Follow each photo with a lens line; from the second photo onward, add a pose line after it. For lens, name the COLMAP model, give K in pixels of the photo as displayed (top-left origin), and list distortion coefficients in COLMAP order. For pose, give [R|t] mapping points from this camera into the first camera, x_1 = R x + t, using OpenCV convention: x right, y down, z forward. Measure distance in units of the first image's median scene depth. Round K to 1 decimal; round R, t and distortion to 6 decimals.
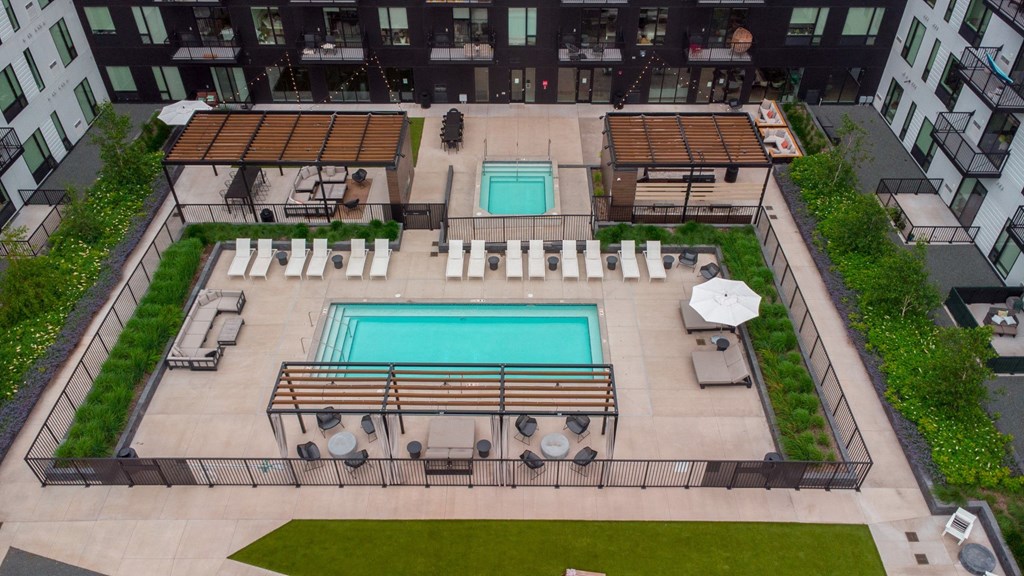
lens RADIAL K [[755.2, 0, 510.0], [0, 755.2, 278.1], [0, 0, 1]] dist [0.034196, -0.048486]
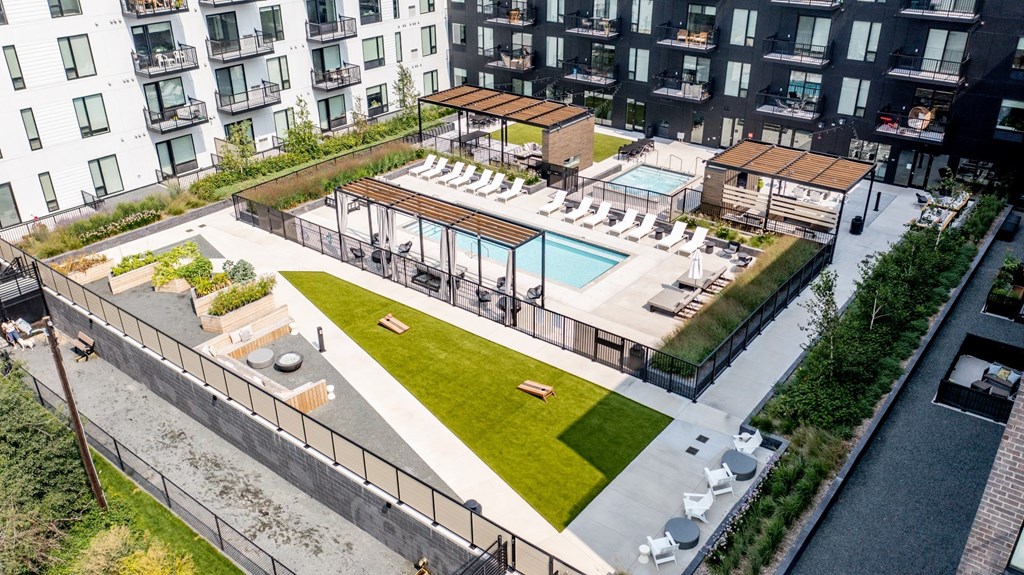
lens RADIAL K [[796.0, 0, 513.7], [0, 796.0, 281.7], [0, 0, 1]] dist [0.019408, -0.007755]
pose [[0.792590, 0.281461, -0.540908, 0.603672], [-0.396738, 0.911680, -0.106946, 0.255681], [0.463034, 0.299363, 0.834255, -0.075994]]
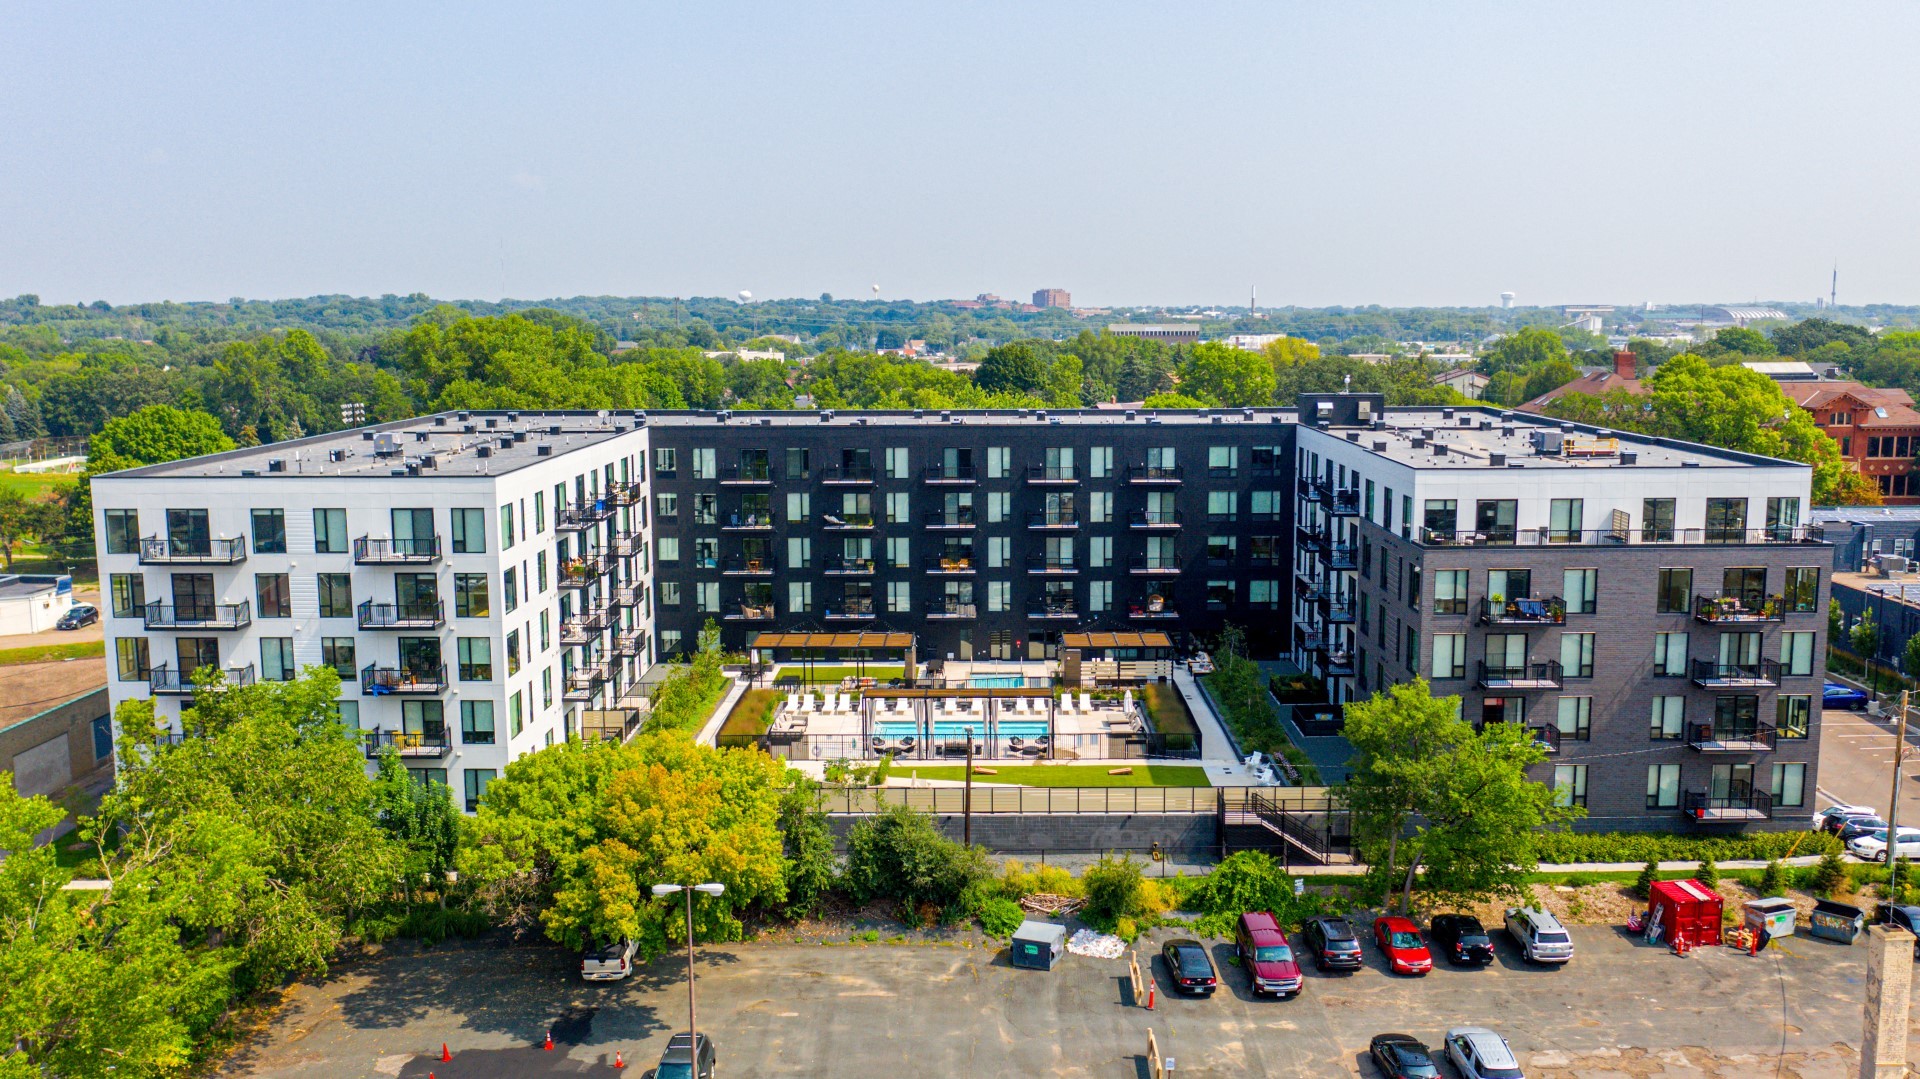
lens RADIAL K [[1675.2, 0, 961.5], [0, 1675.2, 542.4], [0, 0, 1]] dist [-0.004137, -0.000152]
pose [[0.999984, -0.003138, -0.004606, -0.042568], [0.000141, 0.840470, -0.541858, 1.399509], [0.005572, 0.541849, 0.840457, -1.773198]]
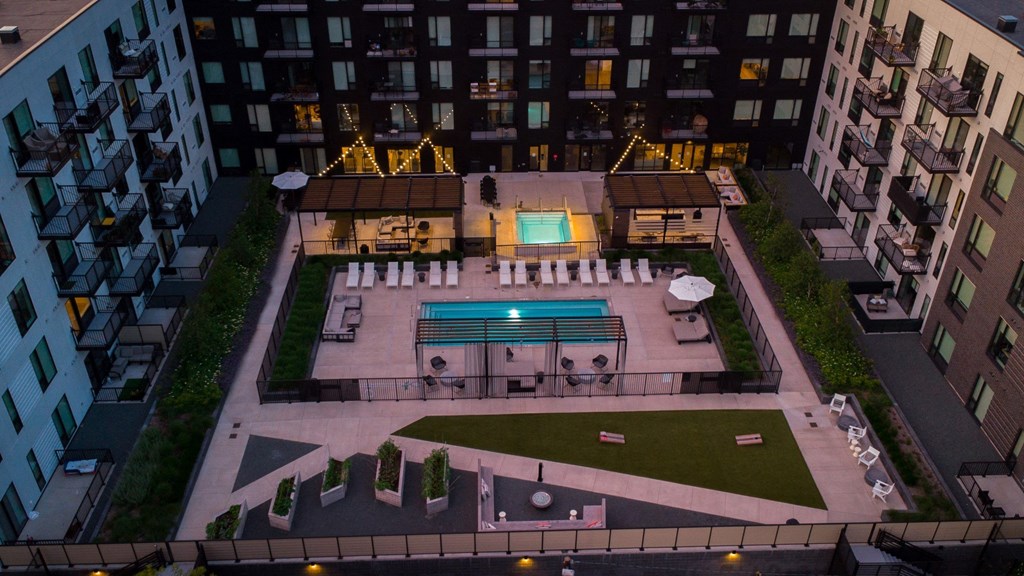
lens RADIAL K [[874.1, 0, 504.3], [0, 874.1, 281.2], [0, 0, 1]] dist [0.006716, 0.030436]
pose [[0.999212, -0.017632, 0.035551, -0.131250], [0.022197, 0.990949, -0.132393, 0.204668], [-0.032895, 0.133077, 0.990560, -0.619759]]
